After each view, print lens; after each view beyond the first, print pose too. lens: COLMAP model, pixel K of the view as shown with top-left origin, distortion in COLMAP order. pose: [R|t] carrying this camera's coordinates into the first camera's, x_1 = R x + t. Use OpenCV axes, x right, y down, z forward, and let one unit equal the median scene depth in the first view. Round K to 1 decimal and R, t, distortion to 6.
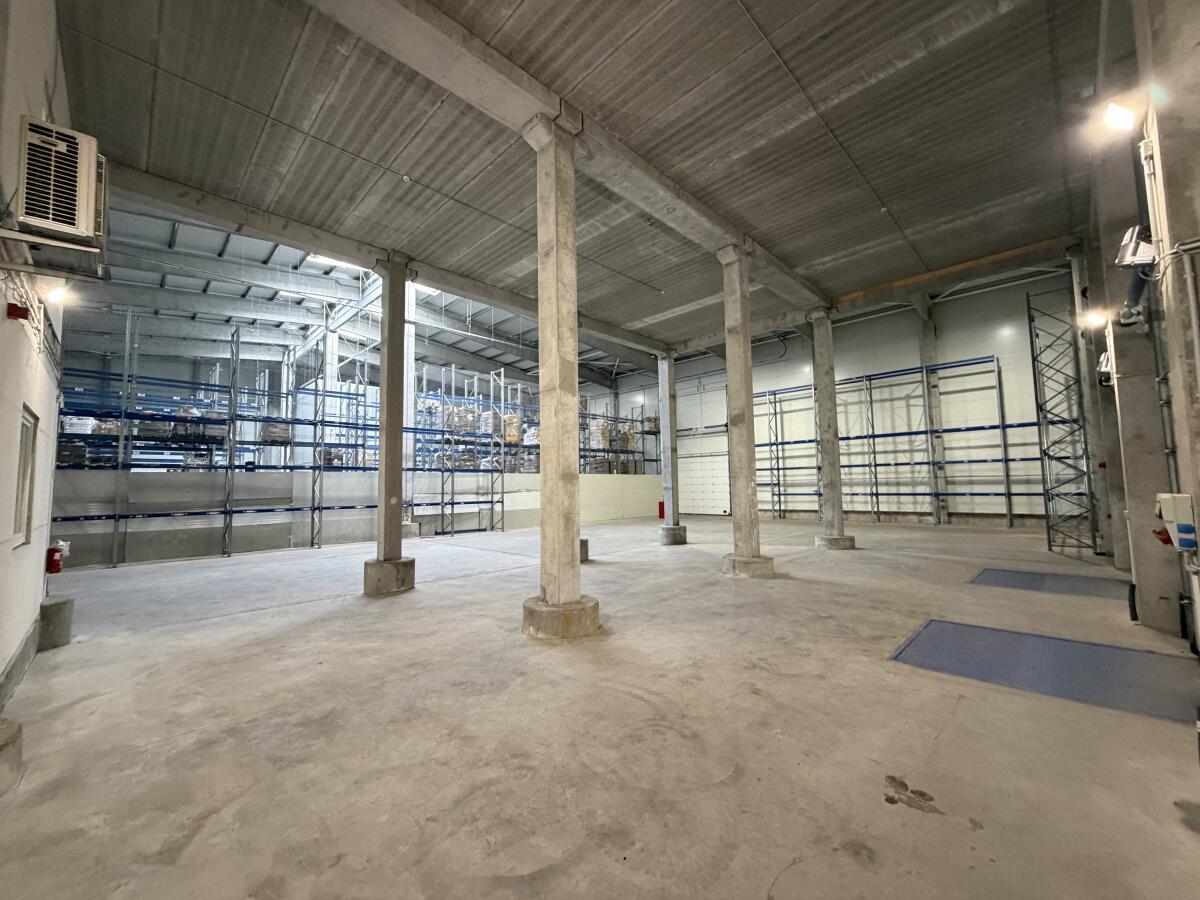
lens RADIAL K [[478.1, 0, 598.3], [0, 478.1, 449.6], [0, 0, 1]] dist [-0.002692, -0.000038]
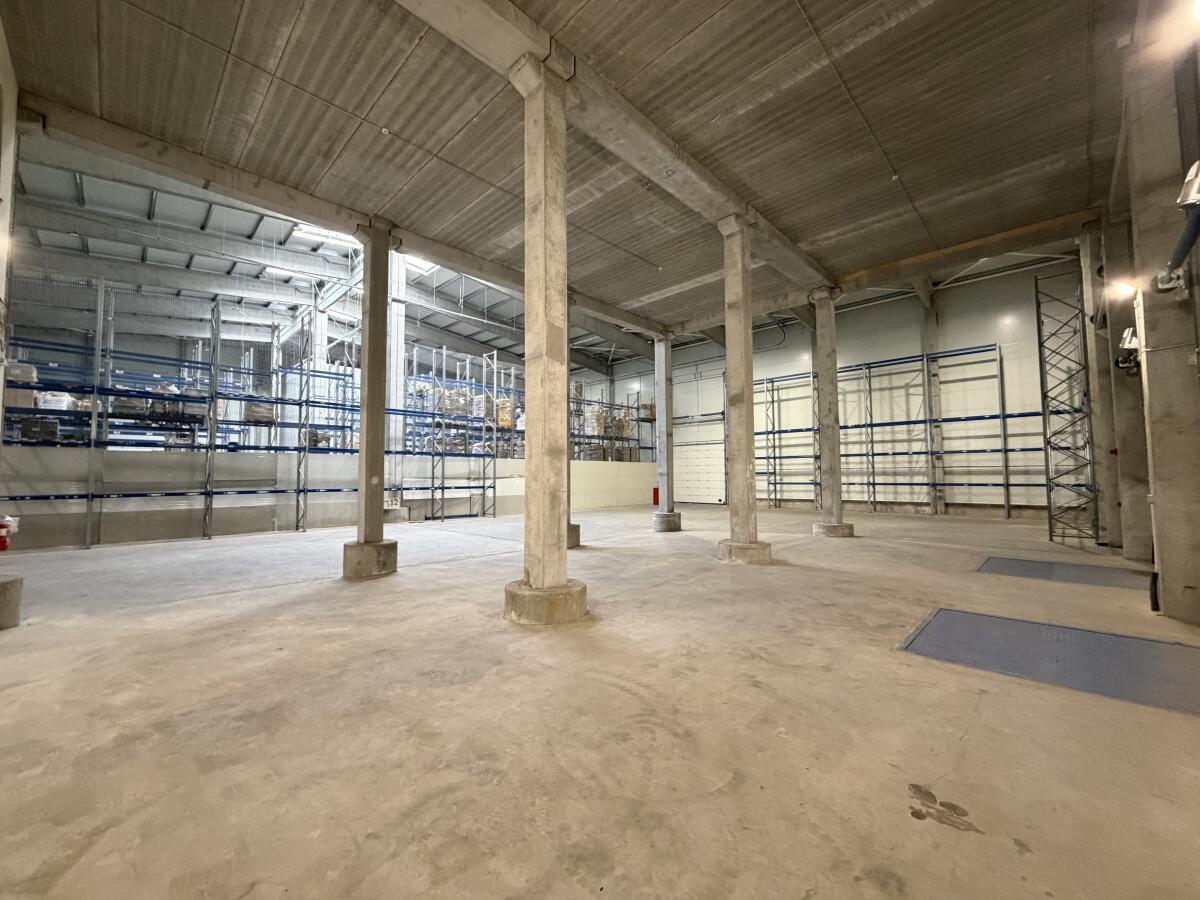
lens RADIAL K [[478.1, 0, 598.2], [0, 478.1, 449.6], [0, 0, 1]] dist [-0.002692, -0.000038]
pose [[0.999892, 0.011714, 0.008922, 0.005168], [-0.011906, 0.999692, 0.021767, 0.013042], [-0.008664, -0.021870, 0.999723, 0.030316]]
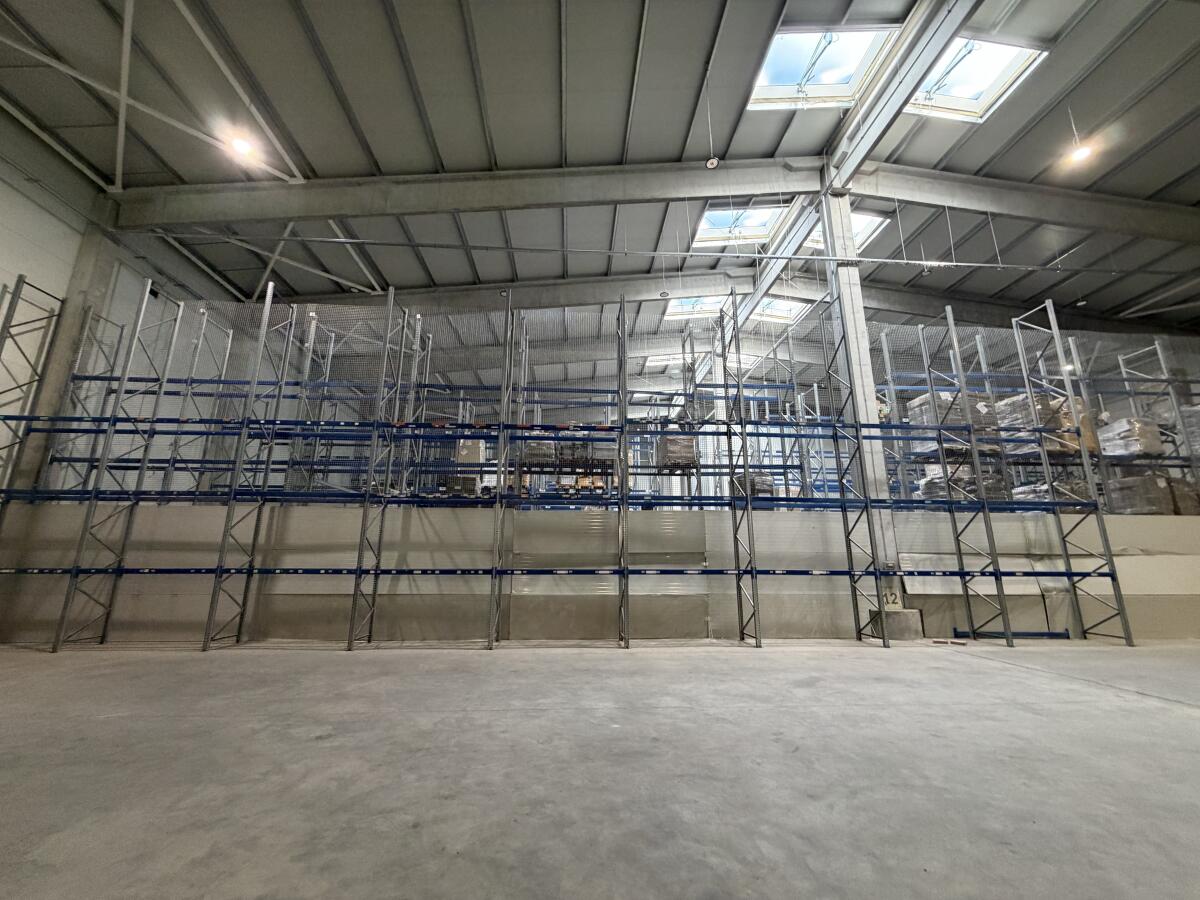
lens RADIAL K [[478.1, 0, 594.8], [0, 478.1, 450.7], [0, 0, 1]] dist [-0.002692, -0.000038]
pose [[0.742919, -0.133665, -0.655900, -0.399824], [0.034158, 0.986154, -0.162277, 0.080829], [0.668509, 0.098155, 0.737198, 0.537088]]
